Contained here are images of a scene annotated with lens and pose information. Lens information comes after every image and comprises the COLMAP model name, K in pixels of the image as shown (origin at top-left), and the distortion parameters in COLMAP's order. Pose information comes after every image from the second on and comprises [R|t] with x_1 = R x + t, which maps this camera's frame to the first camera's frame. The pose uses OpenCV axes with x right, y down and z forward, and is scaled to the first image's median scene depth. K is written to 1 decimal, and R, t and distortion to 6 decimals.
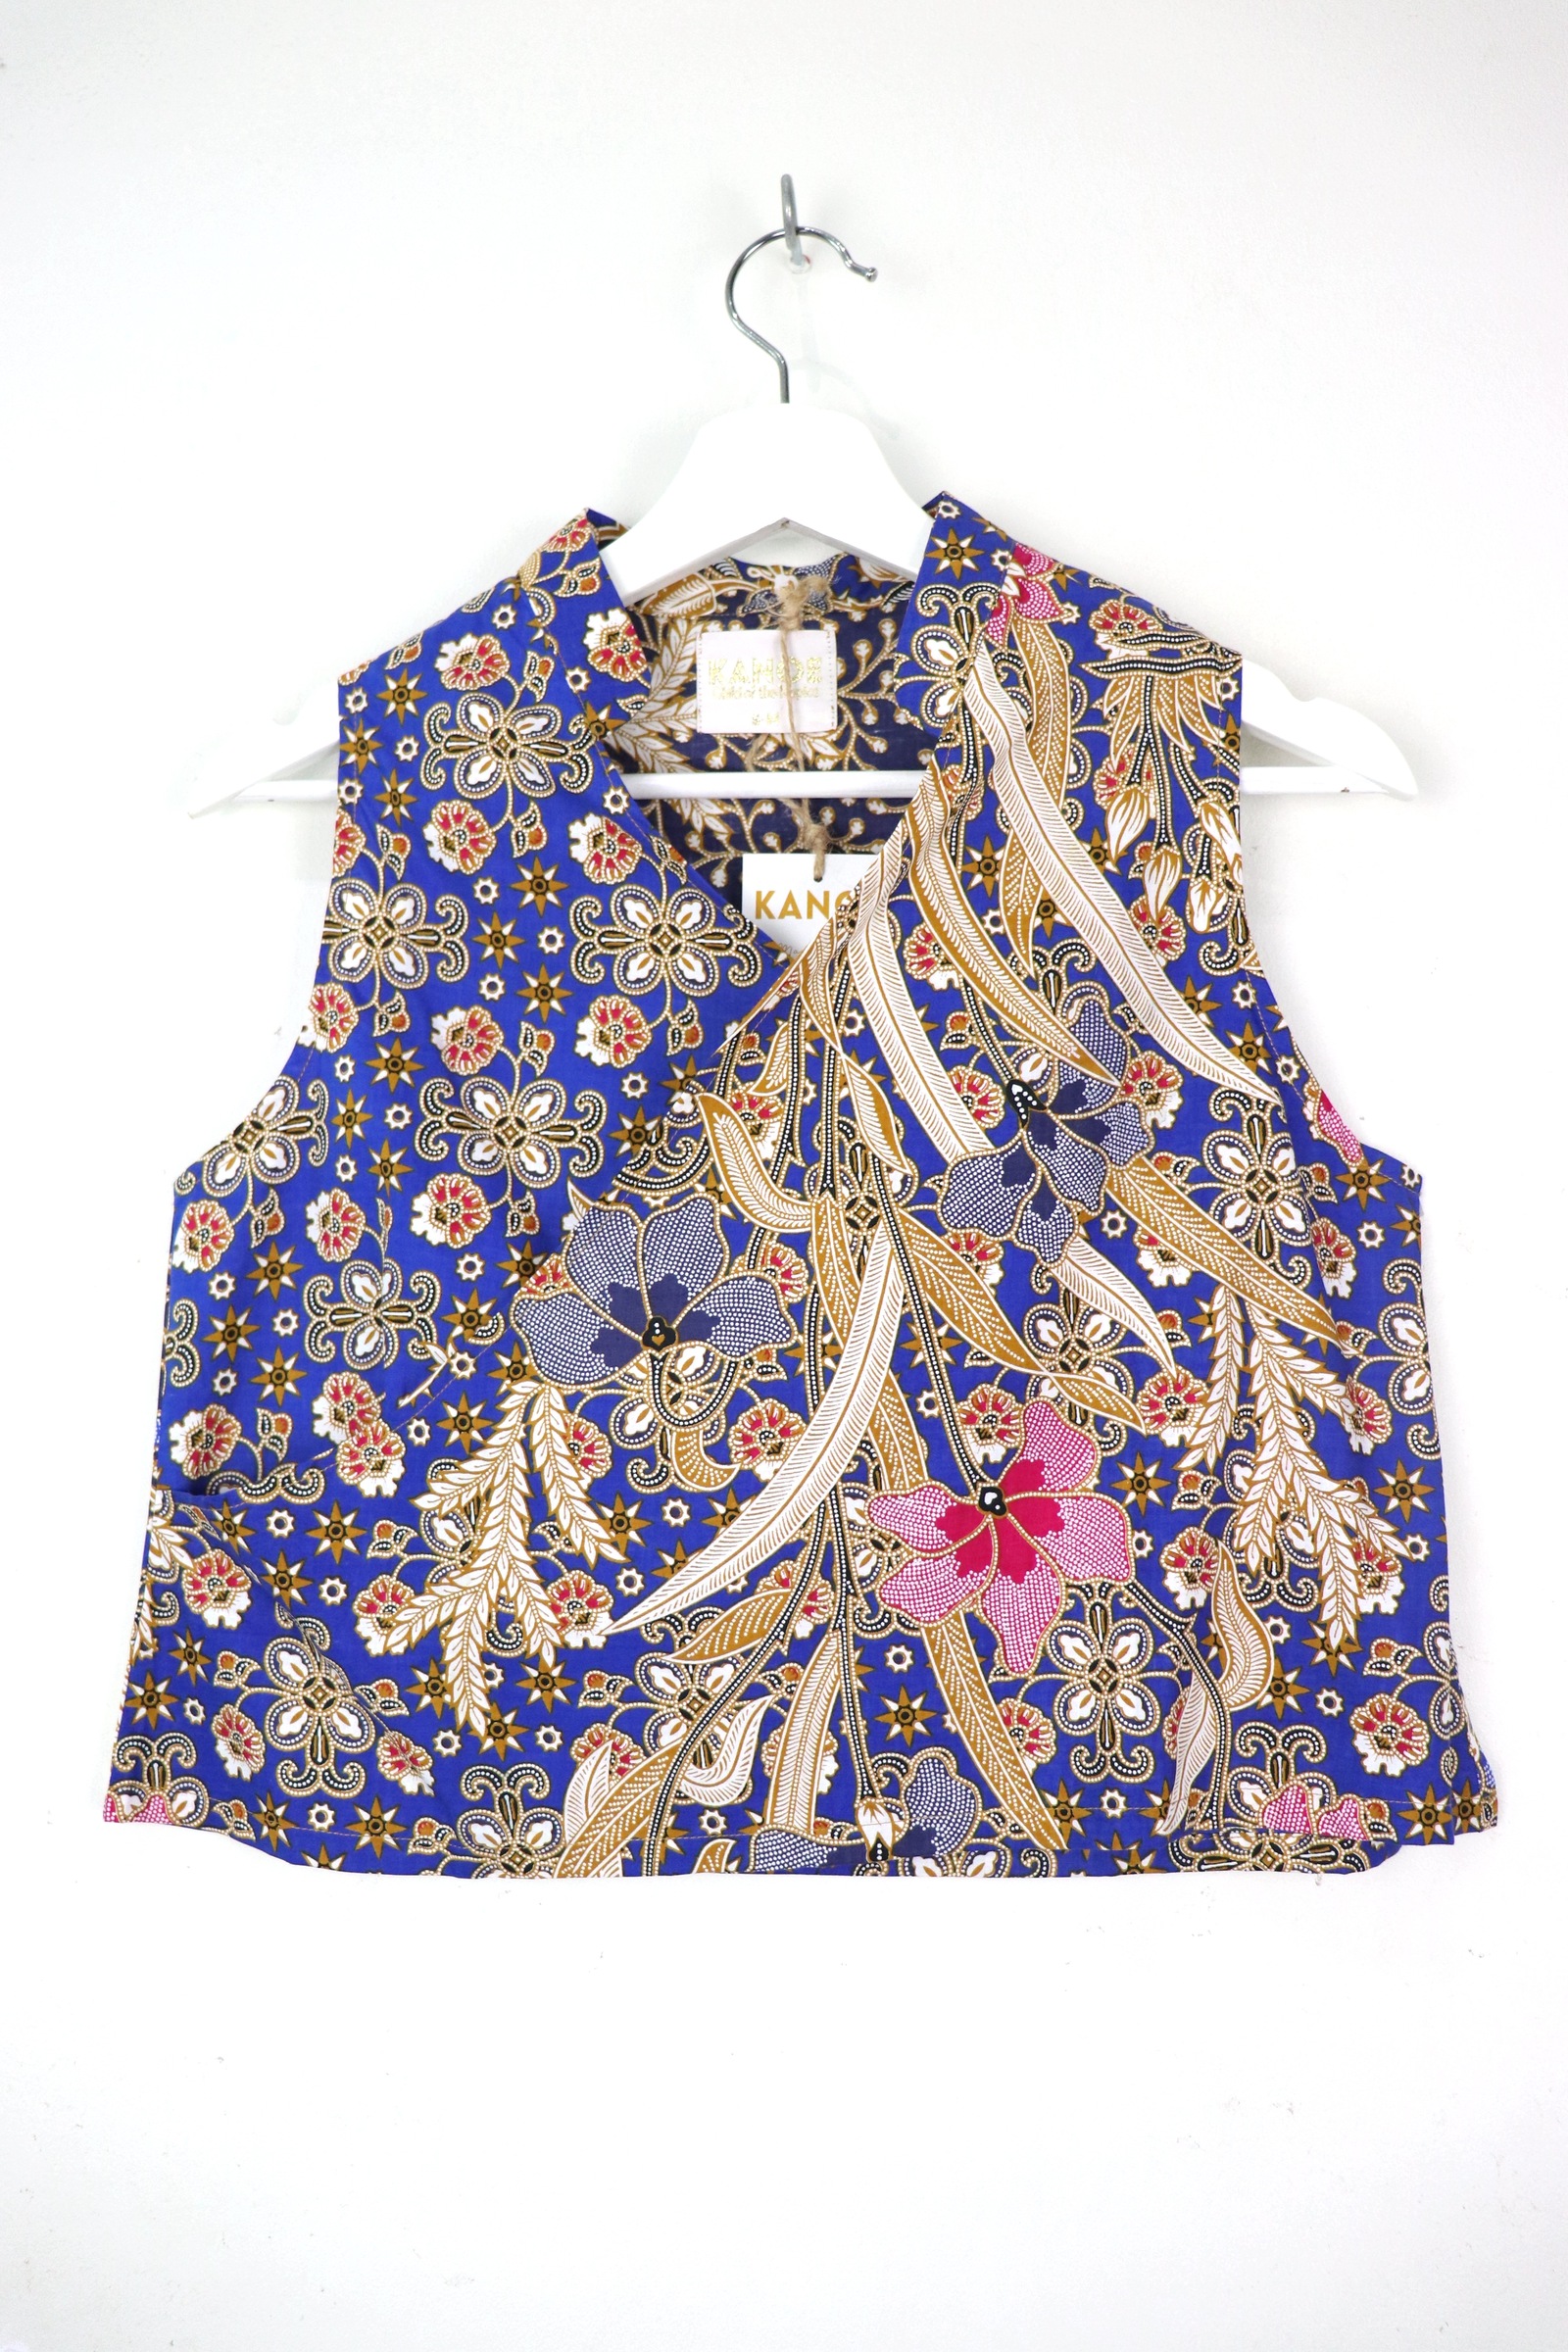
lens RADIAL K [[1891.5, 0, 773.7], [0, 1891.5, 1174.6], [0, 0, 1]] dist [-0.186128, 0.143453]
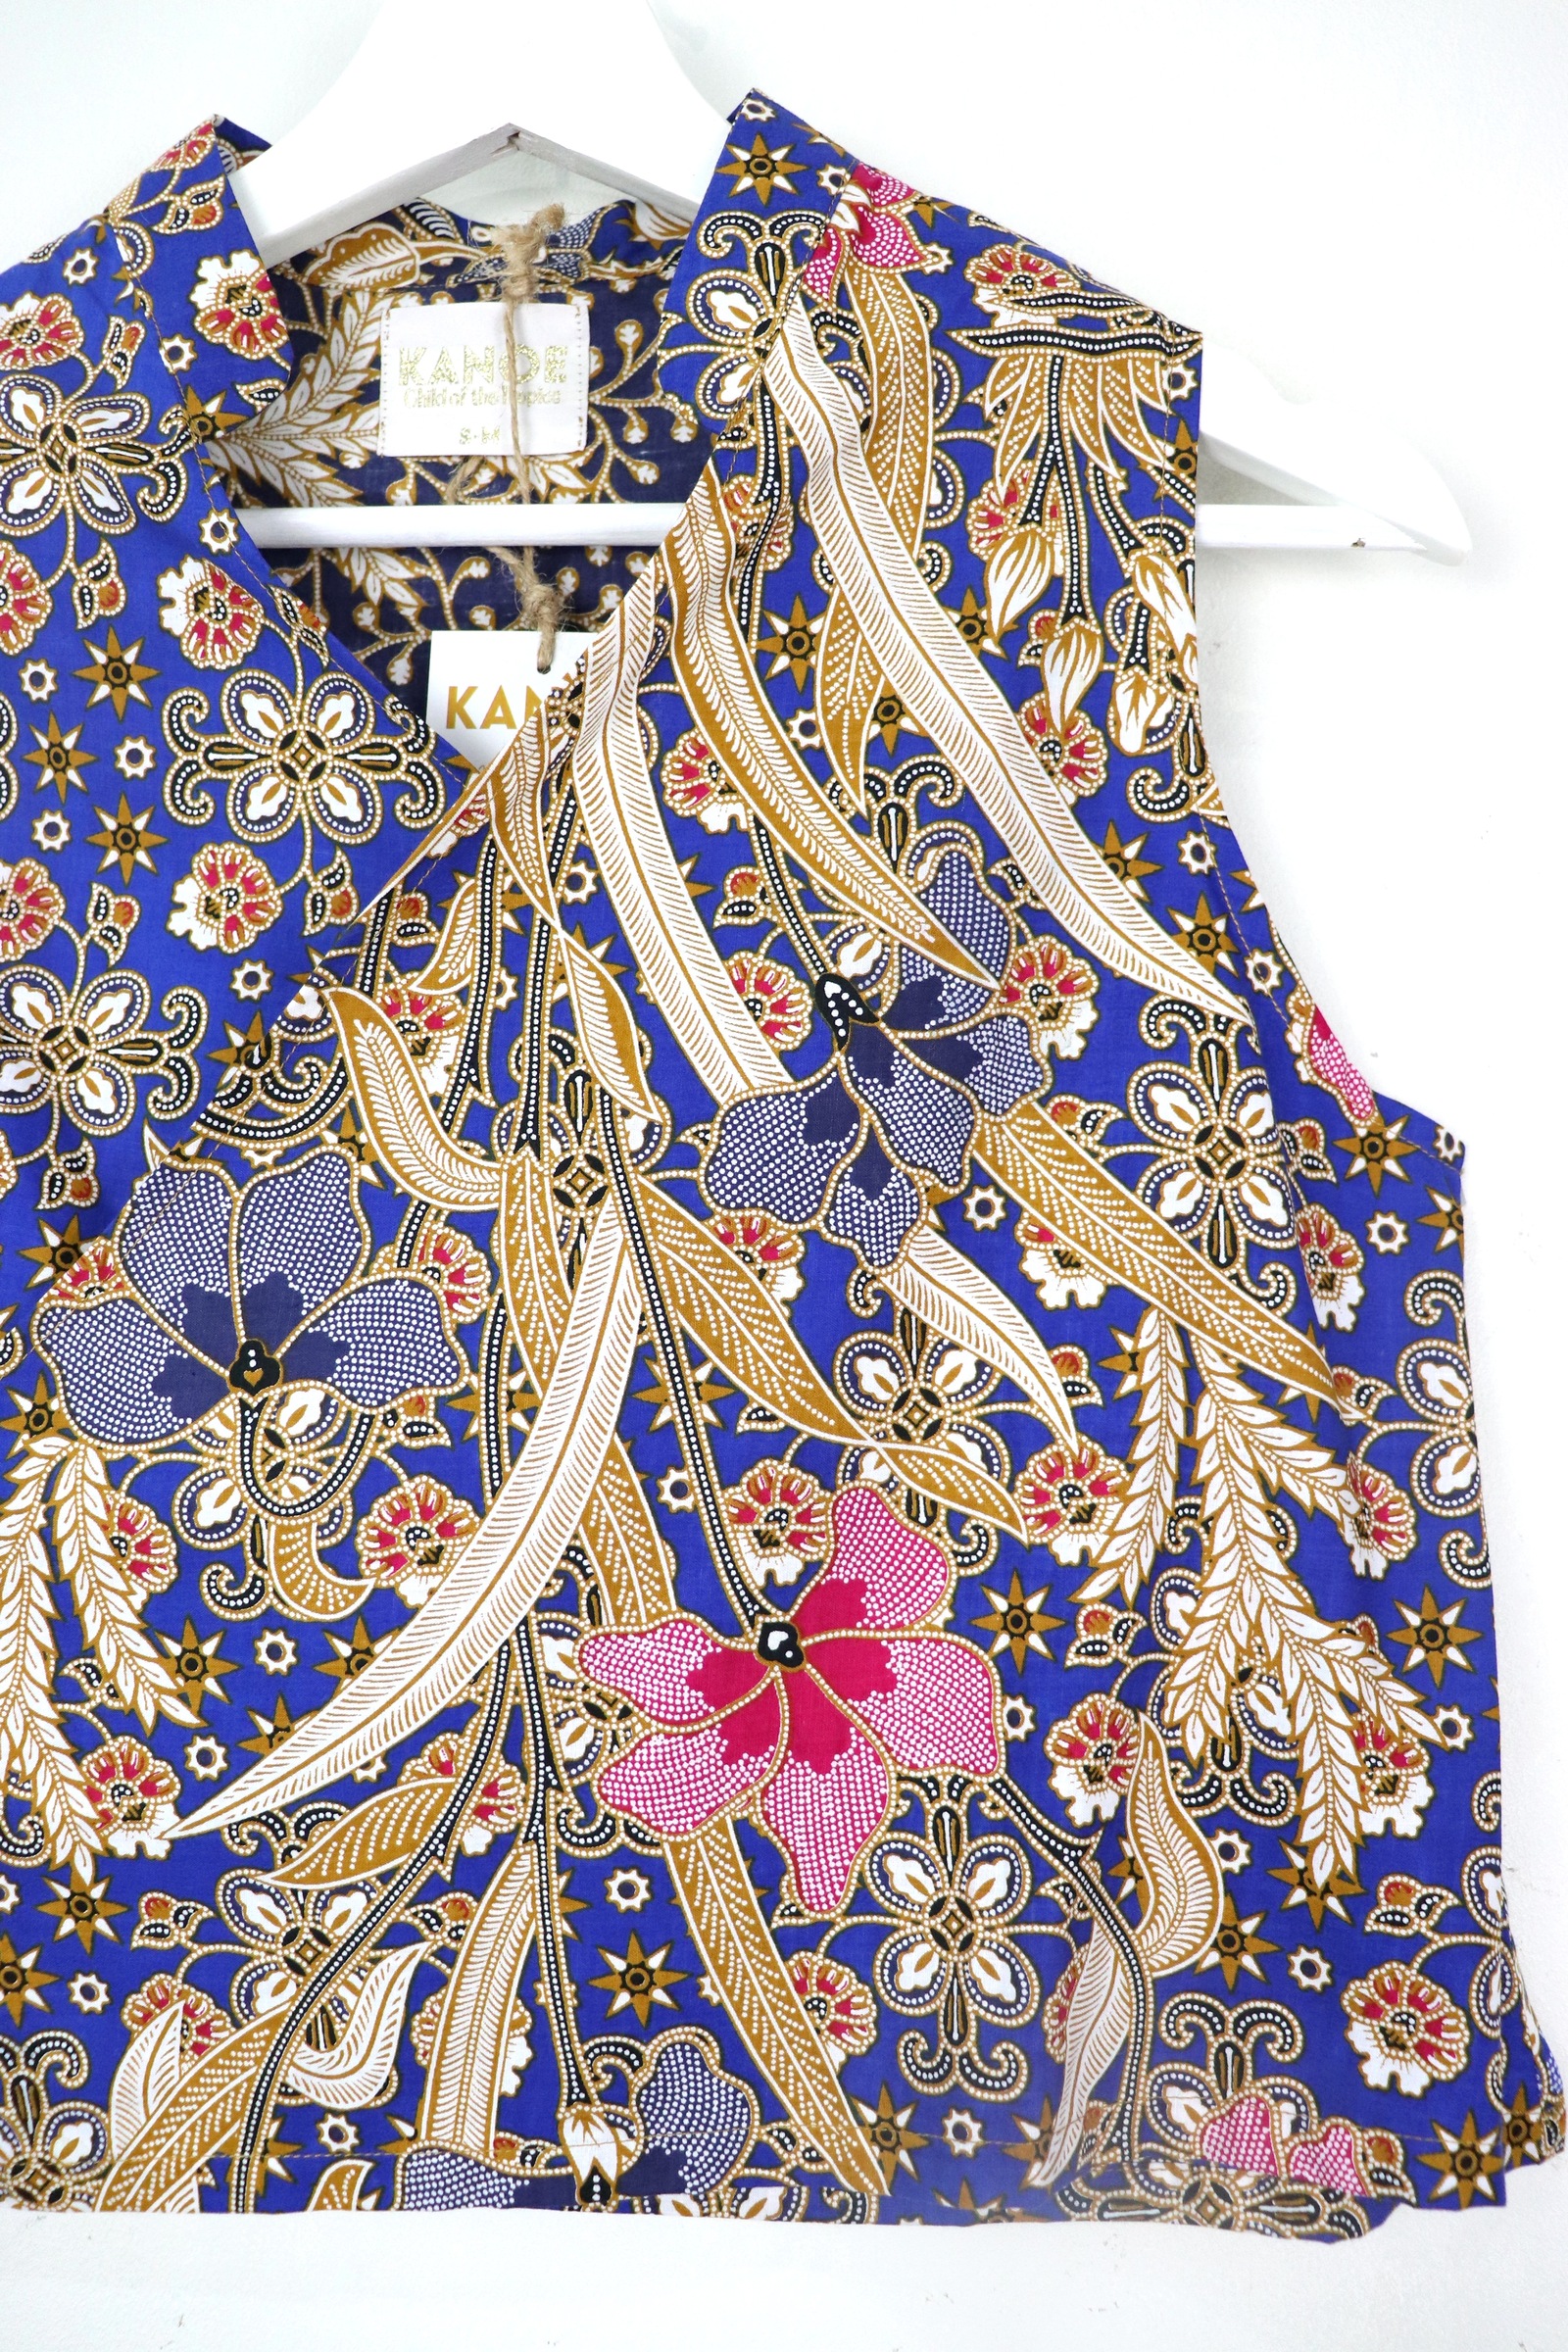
lens RADIAL K [[1891.5, 0, 773.7], [0, 1891.5, 1174.6], [0, 0, 1]] dist [-0.186128, 0.143453]
pose [[0.999332, 0.019377, 0.030991, 0.090868], [-0.019456, 0.999808, 0.002239, 0.015321], [-0.030941, -0.002841, 0.999517, 0.372199]]
